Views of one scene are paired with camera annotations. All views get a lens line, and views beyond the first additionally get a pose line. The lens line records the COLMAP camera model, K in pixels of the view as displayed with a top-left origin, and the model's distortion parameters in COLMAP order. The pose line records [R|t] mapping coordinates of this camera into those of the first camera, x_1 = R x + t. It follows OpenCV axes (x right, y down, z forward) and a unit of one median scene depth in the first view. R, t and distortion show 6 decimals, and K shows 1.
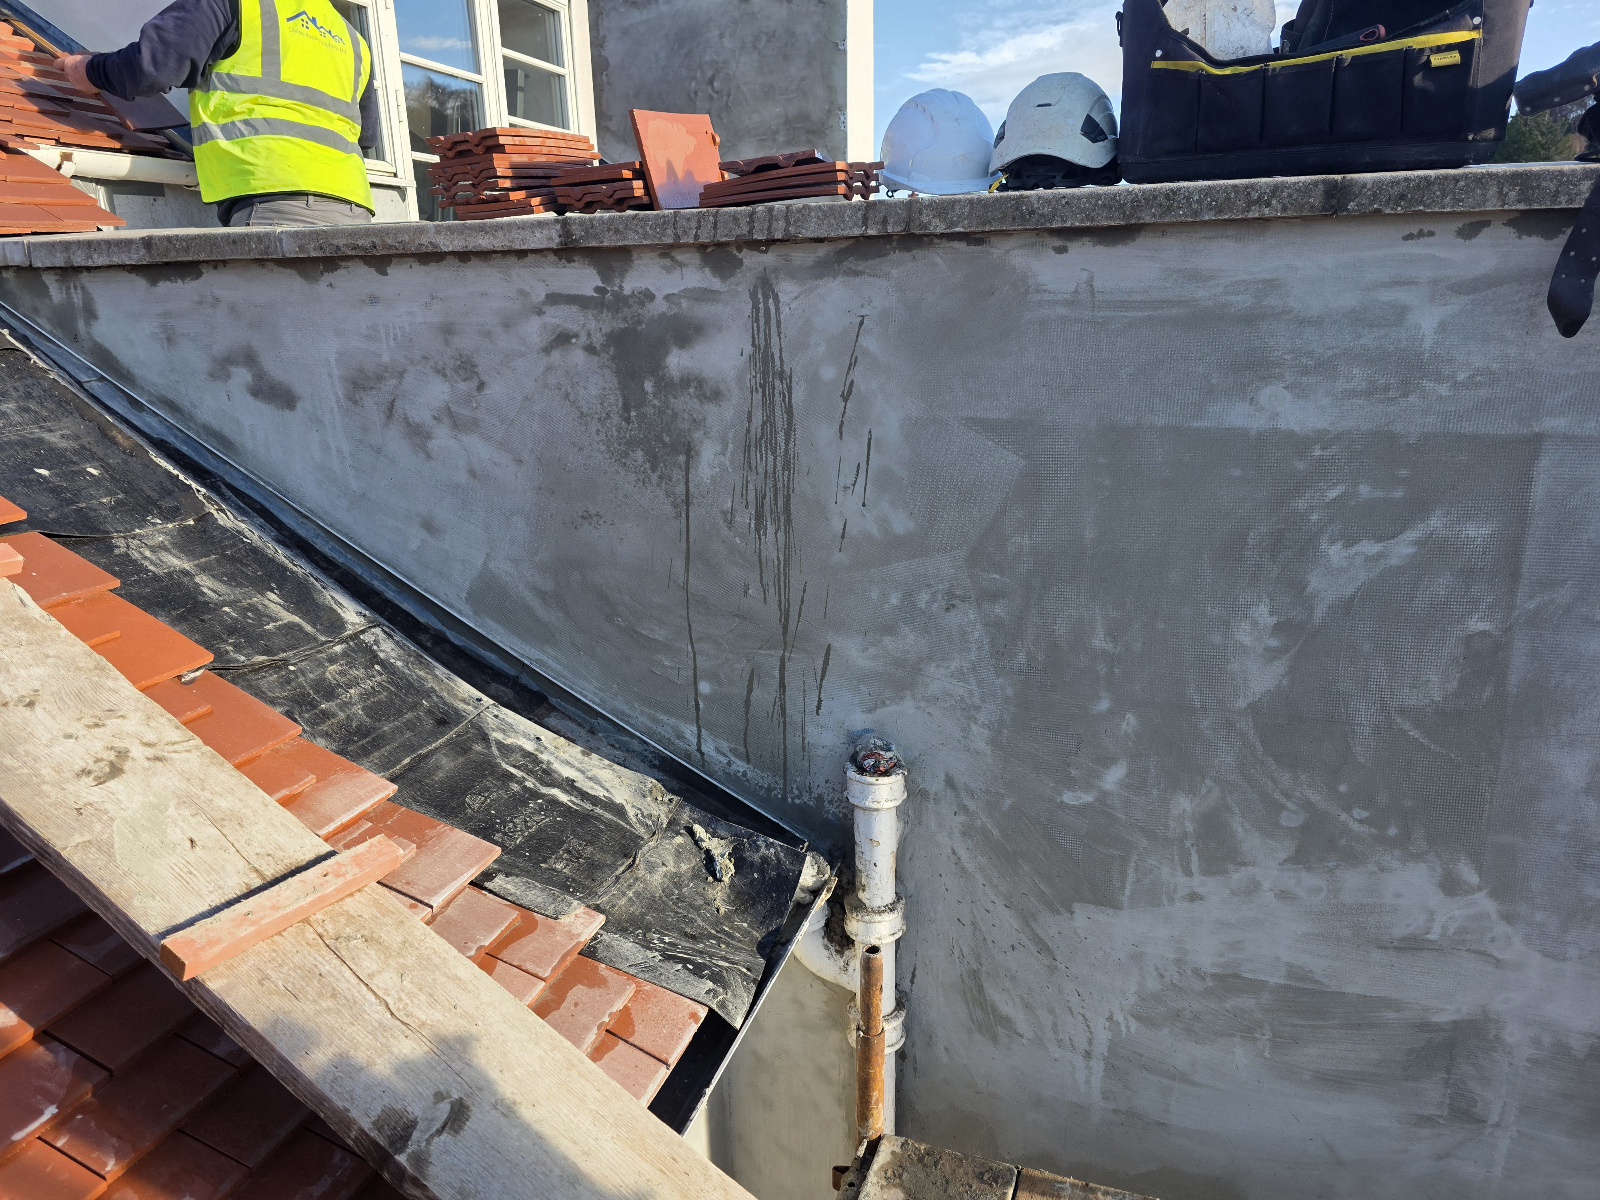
lens RADIAL K [[1057.6, 0, 776.7], [0, 1057.6, 605.9], [0, 0, 1]] dist [0.080345, -0.061824]
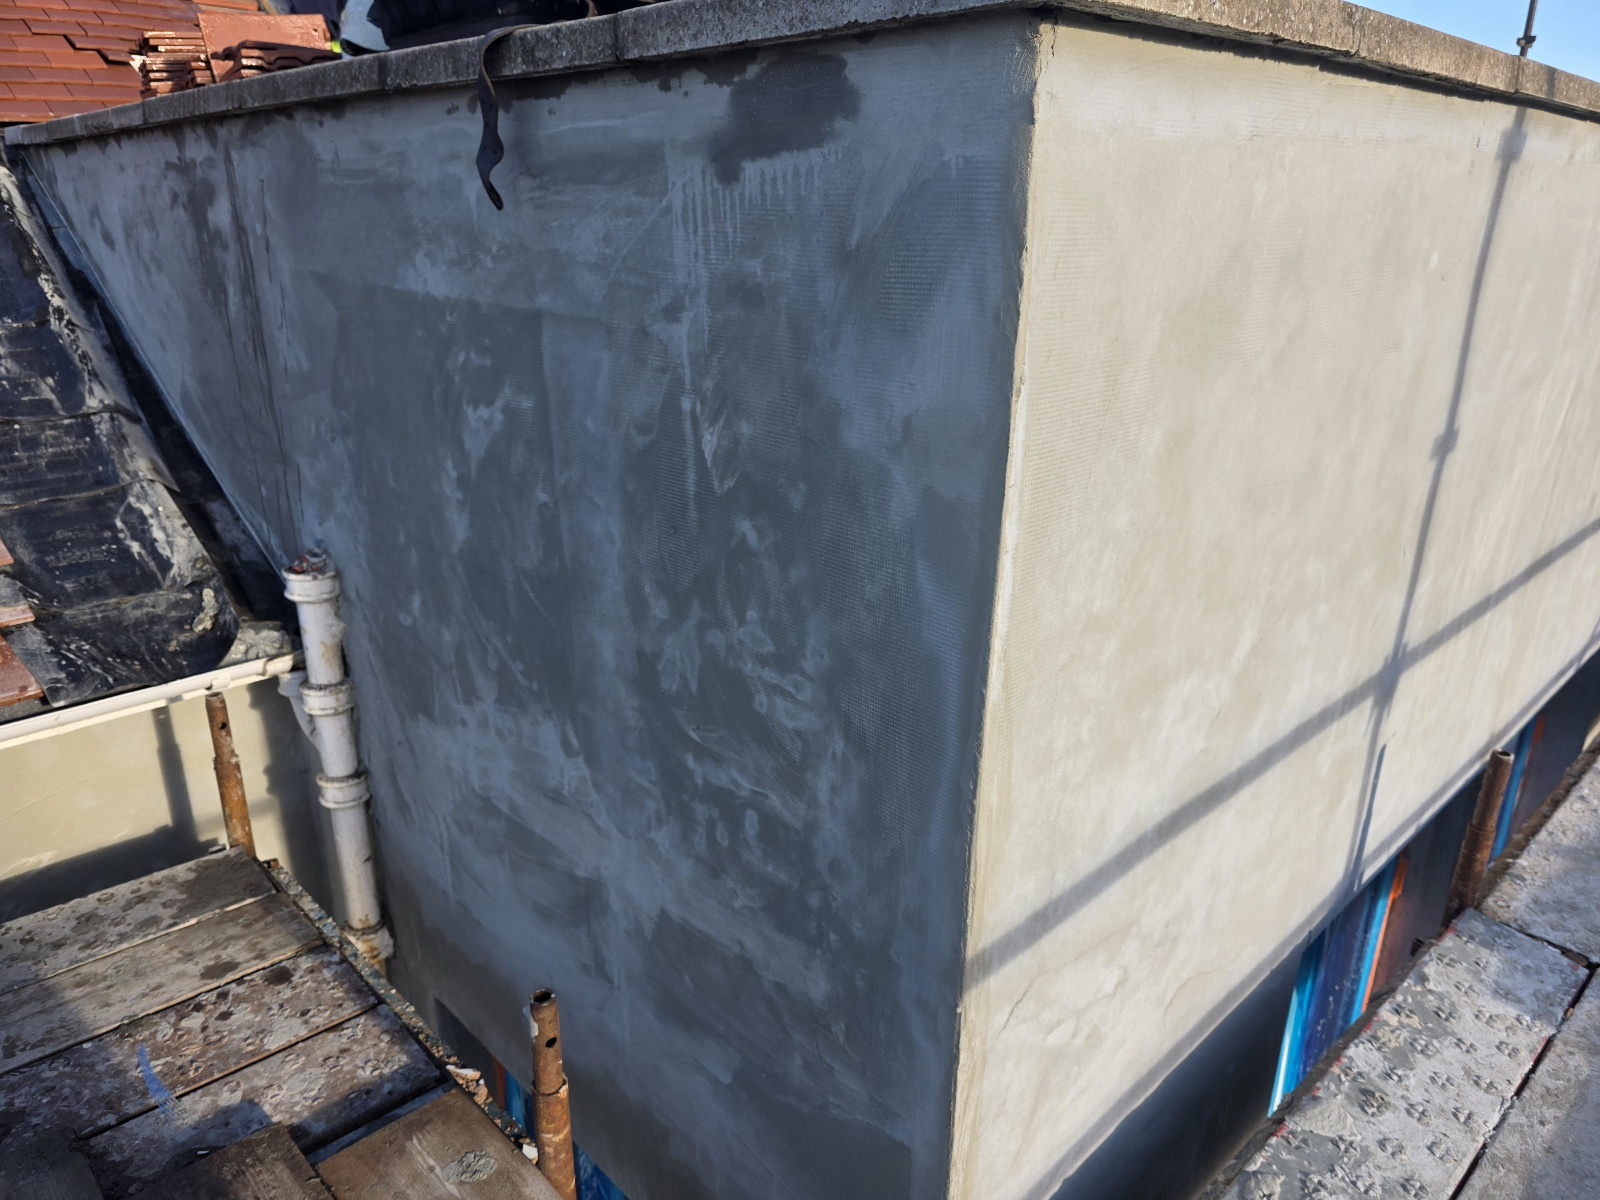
lens RADIAL K [[1057.6, 0, 776.7], [0, 1057.6, 605.9], [0, 0, 1]] dist [0.080345, -0.061824]
pose [[0.884244, 0.187760, -0.427621, 1.154533], [-0.158995, 0.981956, 0.102385, -0.017124], [0.439129, -0.022544, 0.898141, 0.141734]]
